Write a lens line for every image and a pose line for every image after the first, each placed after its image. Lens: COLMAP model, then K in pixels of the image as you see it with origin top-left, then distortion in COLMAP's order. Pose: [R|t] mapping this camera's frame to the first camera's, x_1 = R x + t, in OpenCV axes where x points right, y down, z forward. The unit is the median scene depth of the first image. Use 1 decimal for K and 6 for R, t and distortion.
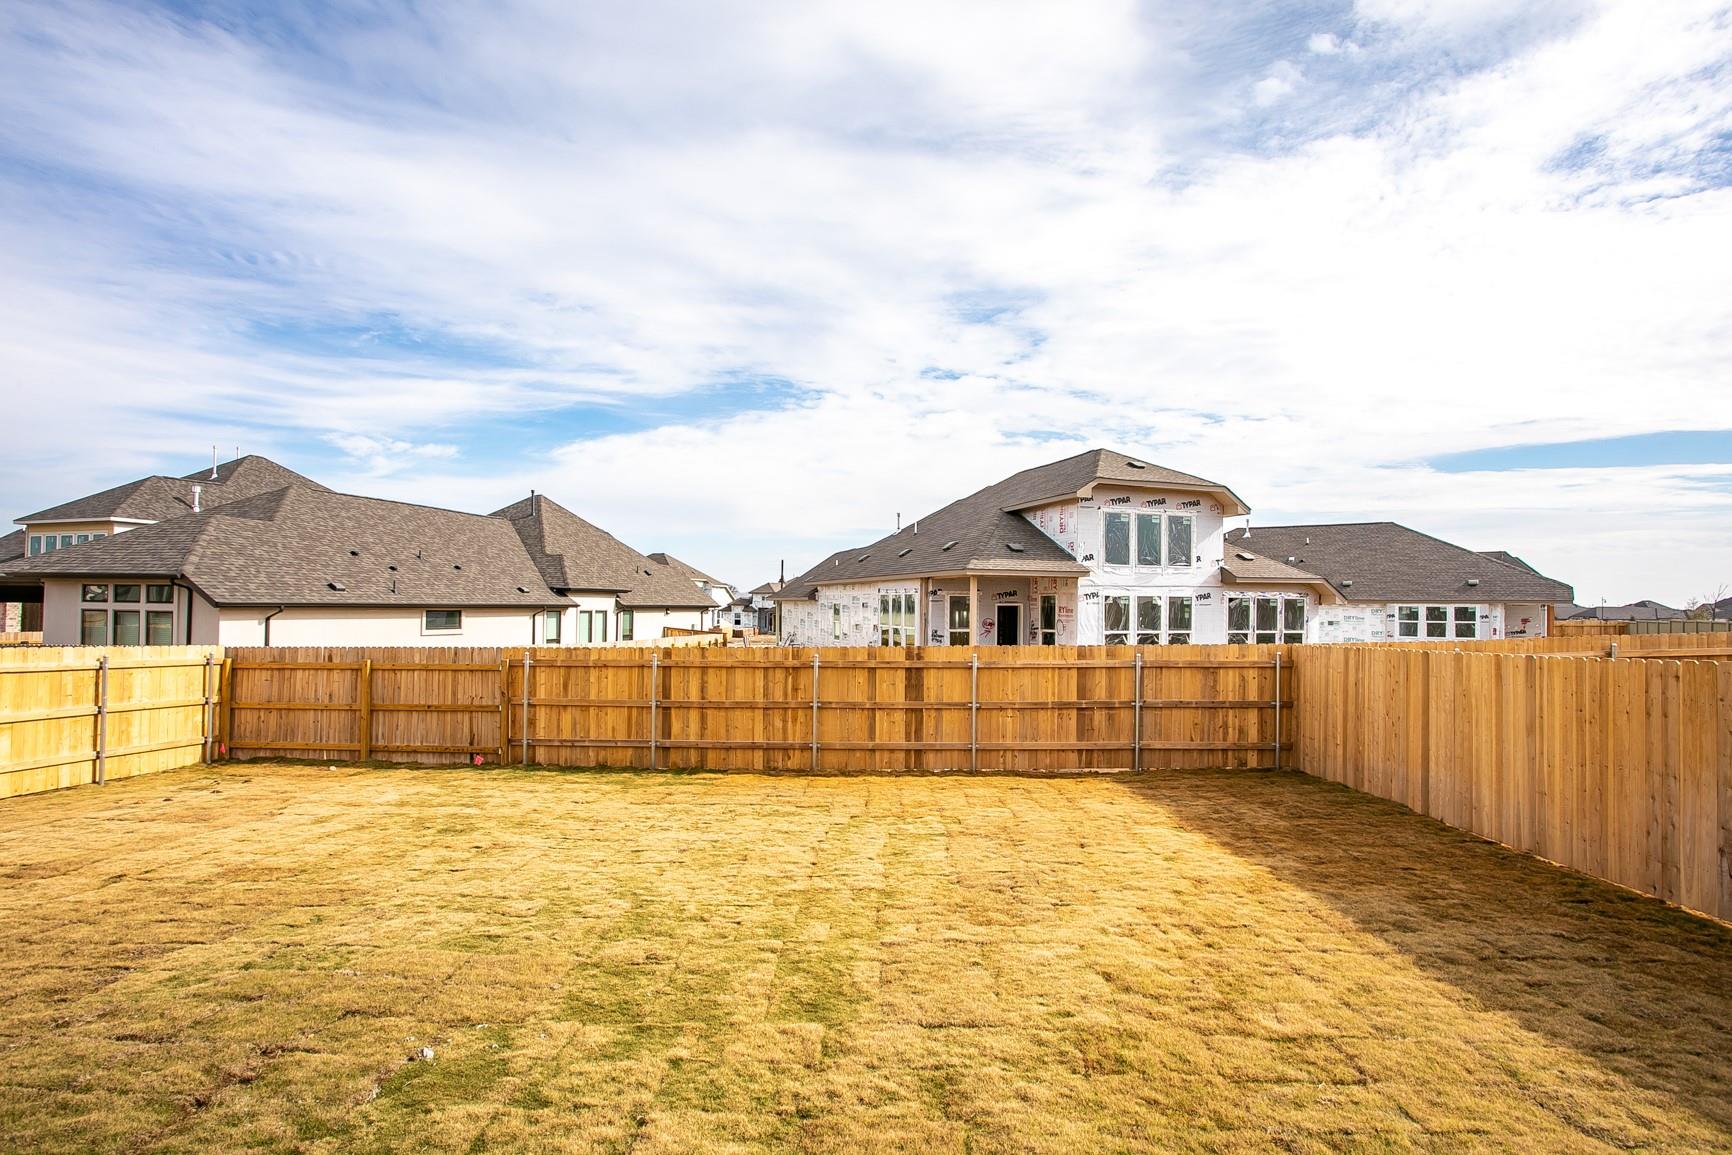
lens RADIAL K [[855.7, 0, 874.2], [0, 855.7, 585.5], [0, 0, 1]] dist [-0.028599, 0.006896]
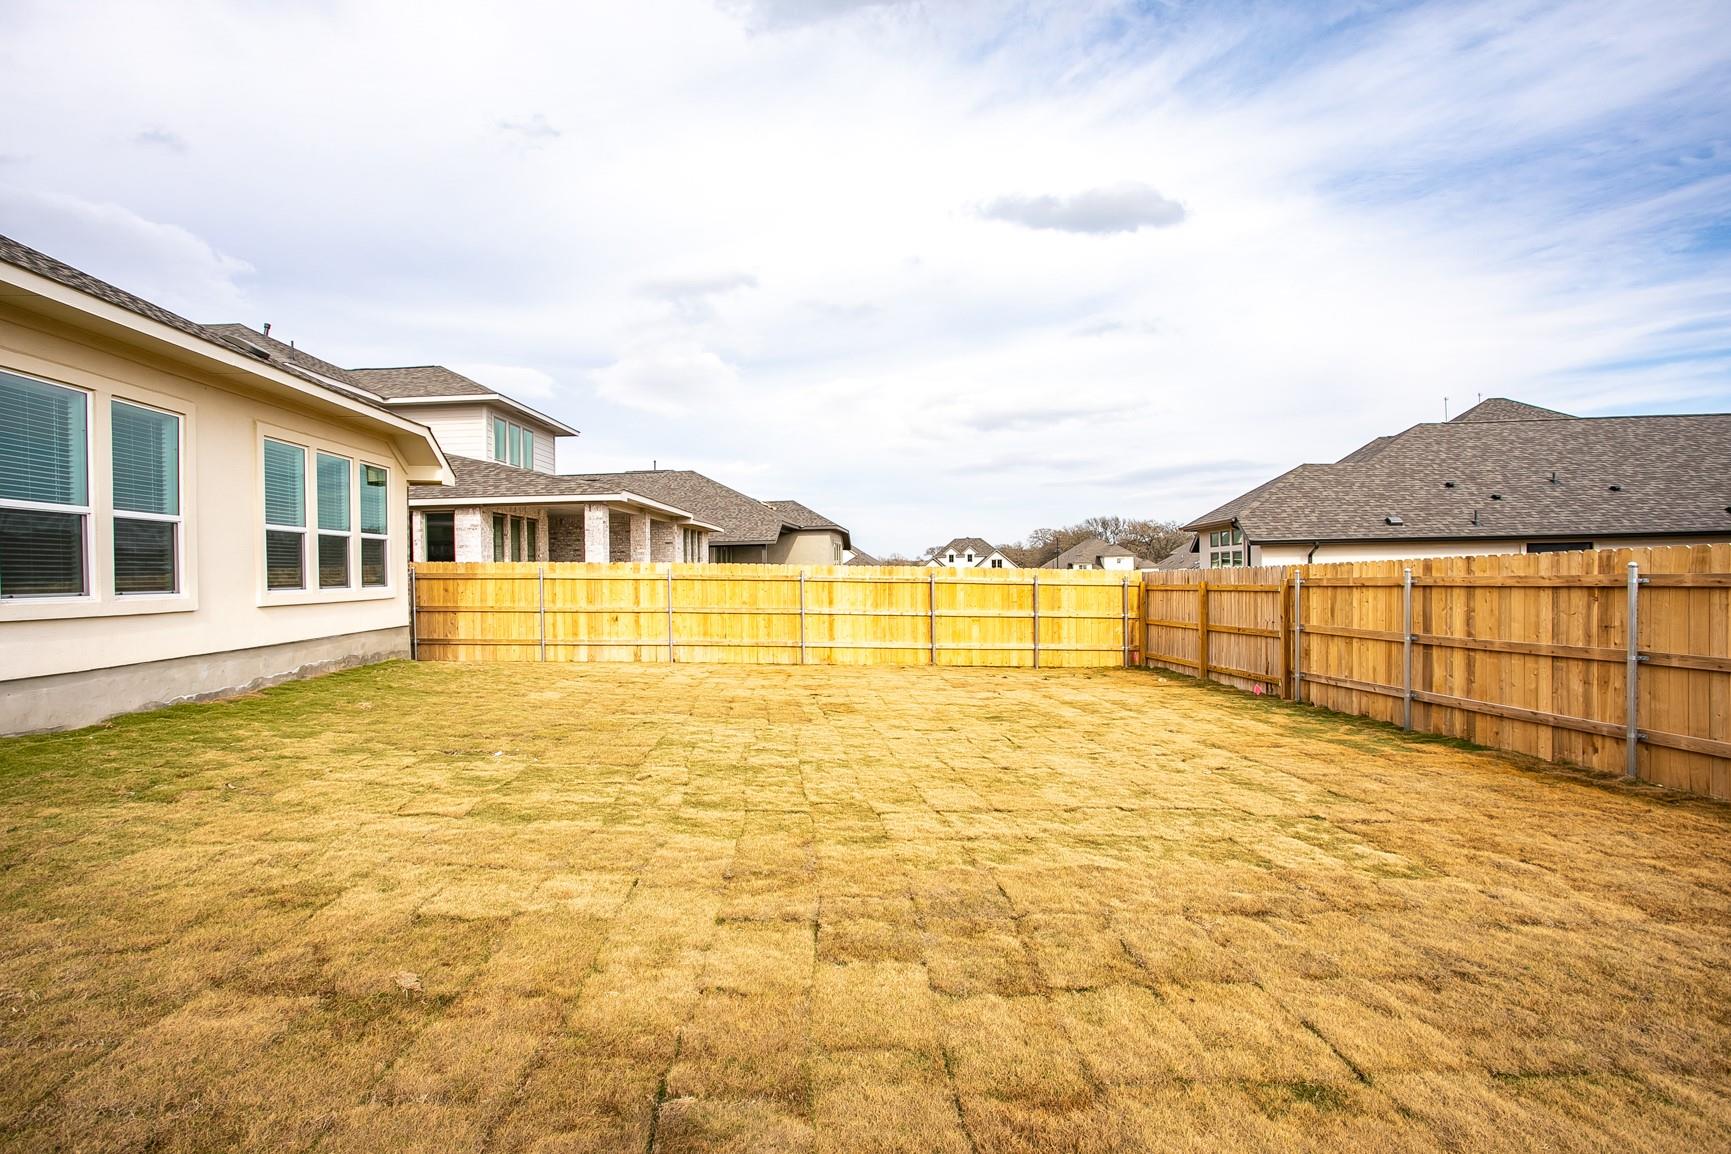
lens RADIAL K [[855.2, 0, 834.1], [0, 855.2, 569.3], [0, 0, 1]] dist [-0.028599, 0.006896]
pose [[0.125730, -0.018466, -0.991893, 0.375359], [0.042001, 0.999029, -0.013274, 0.070670], [0.991175, -0.039992, 0.126383, 0.444400]]
